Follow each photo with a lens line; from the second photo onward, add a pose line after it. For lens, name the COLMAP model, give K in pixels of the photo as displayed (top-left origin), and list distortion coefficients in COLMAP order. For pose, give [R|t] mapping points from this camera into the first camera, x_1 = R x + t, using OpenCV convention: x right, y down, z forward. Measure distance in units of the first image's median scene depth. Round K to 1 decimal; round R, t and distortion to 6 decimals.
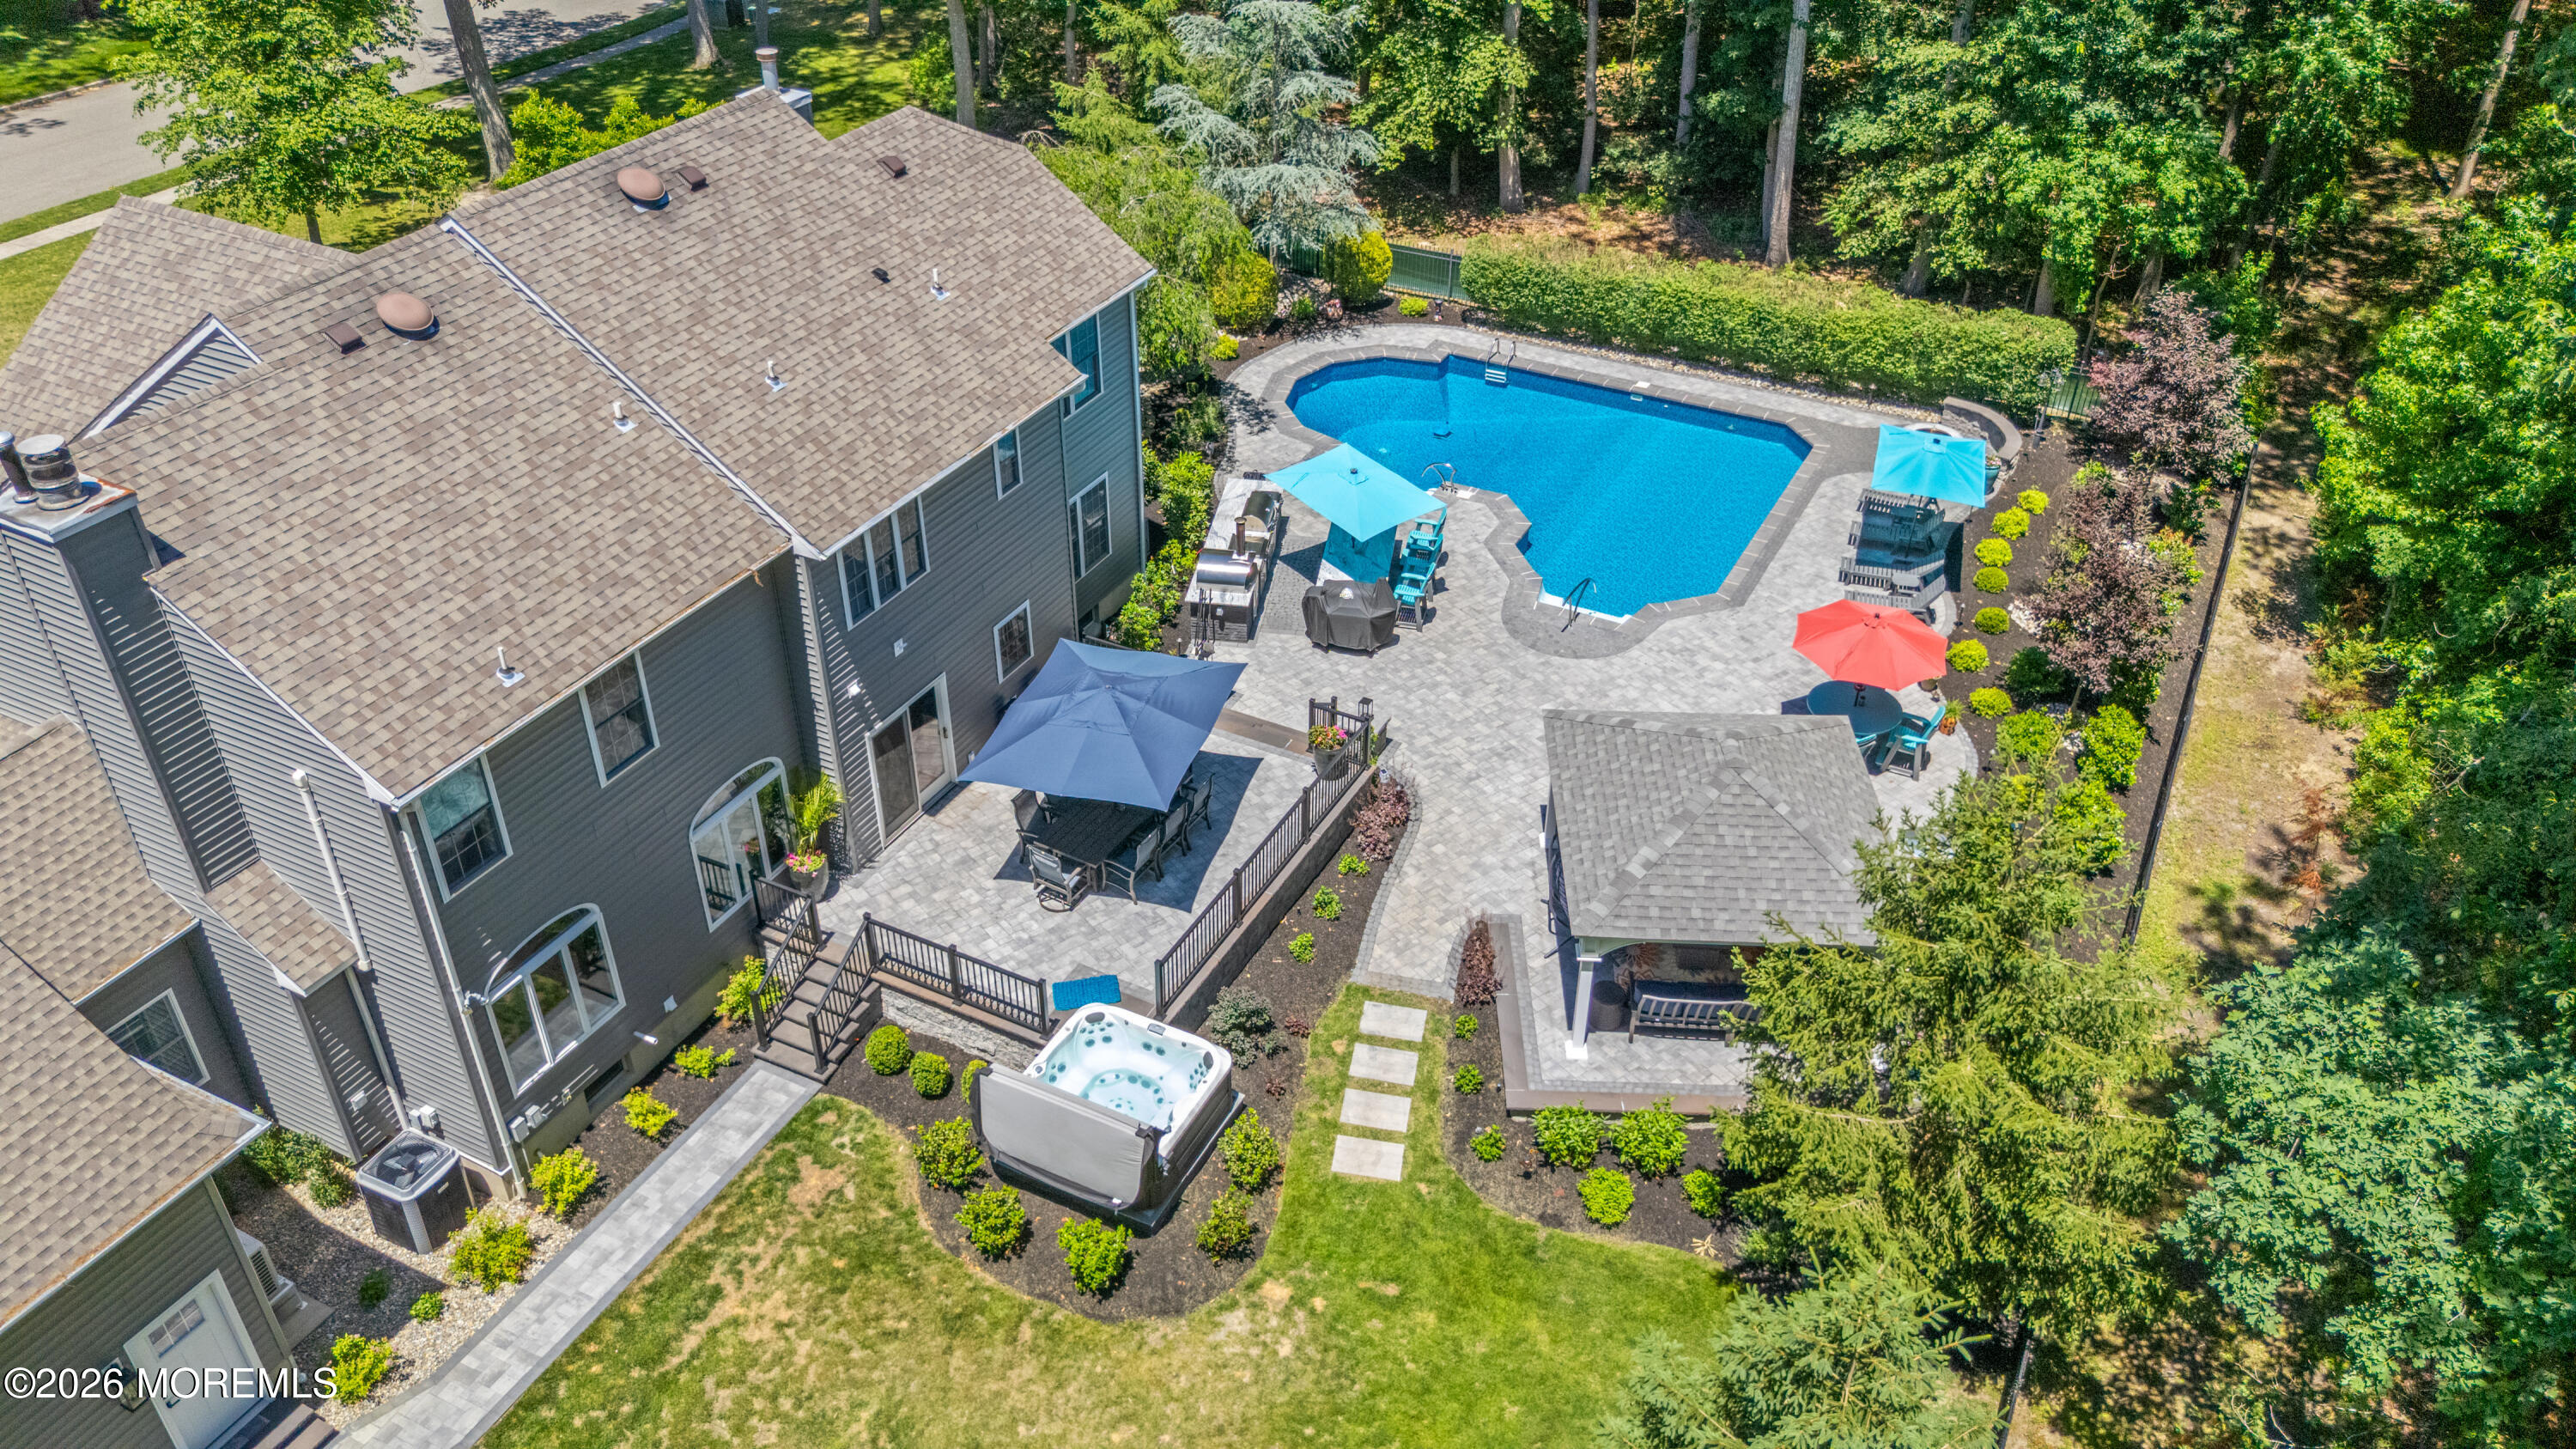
lens RADIAL K [[1946.8, 0, 1297.8], [0, 1946.8, 712.7], [0, 0, 1]] dist [0.069921, -0.018507]
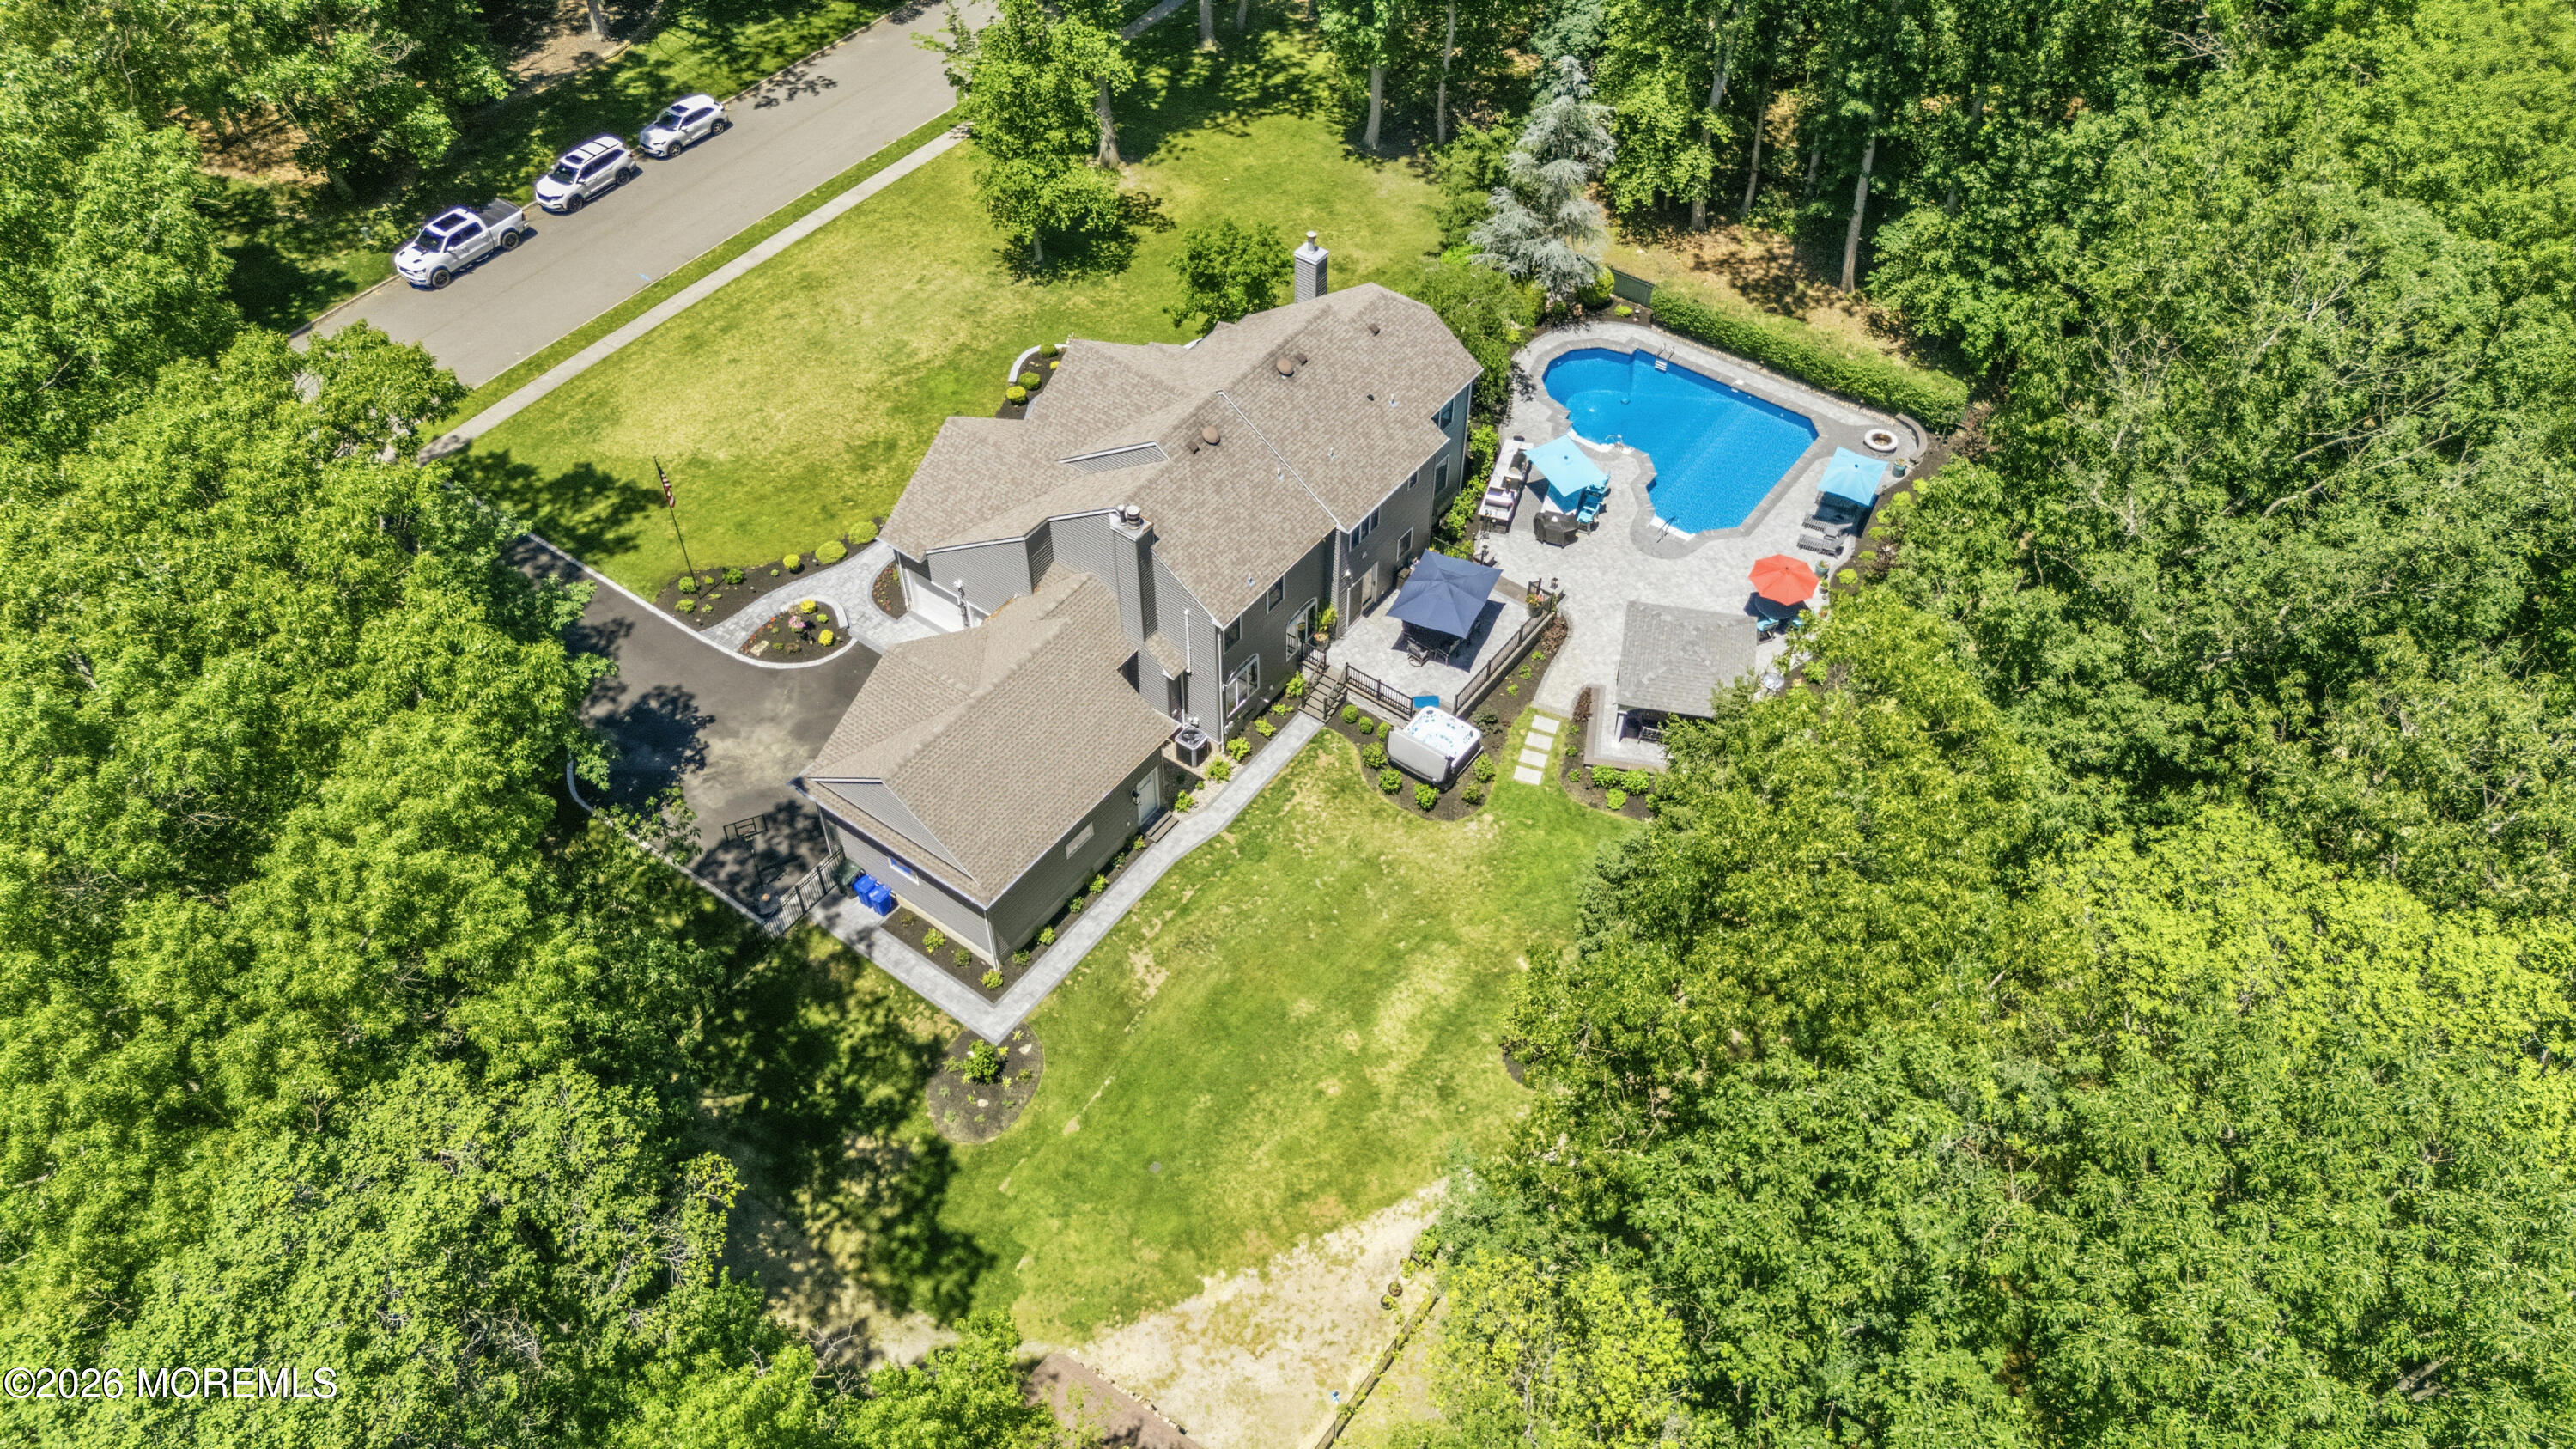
lens RADIAL K [[1946.8, 0, 1272.5], [0, 1946.8, 737.1], [0, 0, 1]] dist [0.069921, -0.018507]
pose [[0.985987, 0.114840, -0.120999, 0.005722], [-0.085411, 0.970567, 0.225176, -0.261171], [0.143297, -0.211686, 0.966776, -1.072338]]
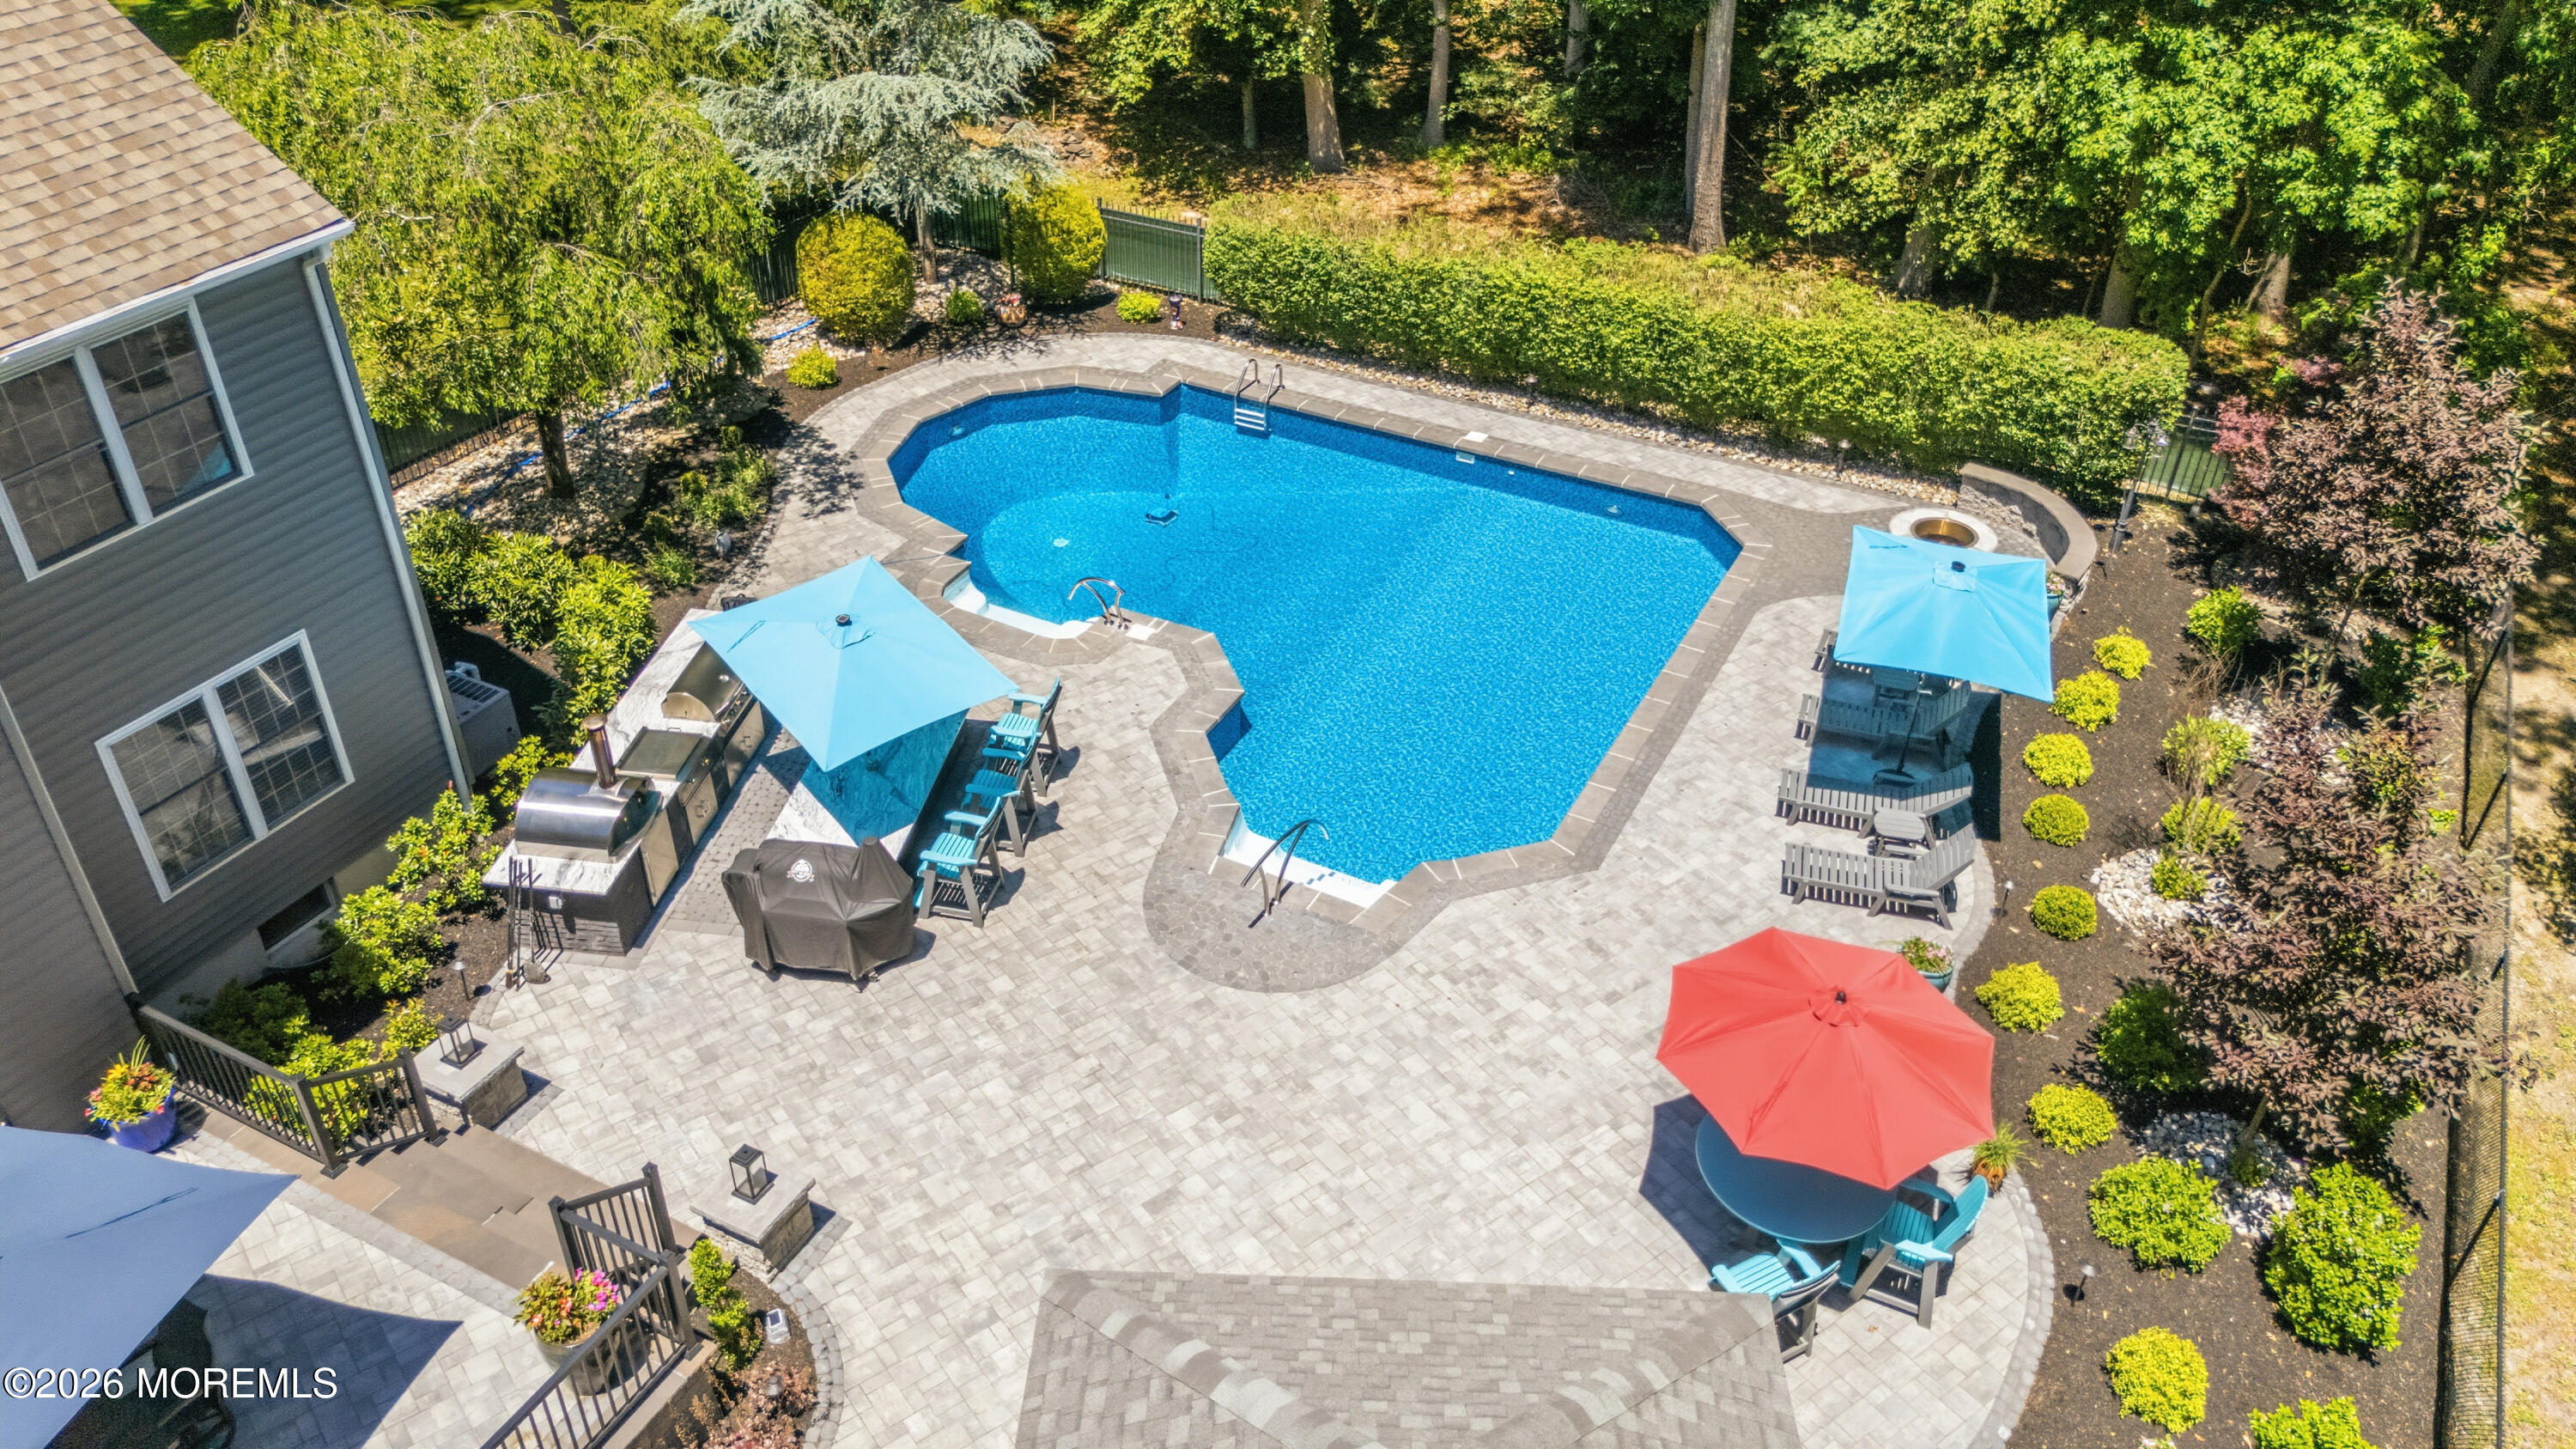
lens RADIAL K [[1946.8, 0, 1294.1], [0, 1946.8, 719.1], [0, 0, 1]] dist [0.069921, -0.018507]
pose [[0.999971, 0.005600, 0.005167, 0.137081], [-0.005612, 0.999982, 0.002309, -0.093515], [-0.005154, -0.002338, 0.999984, 0.450136]]
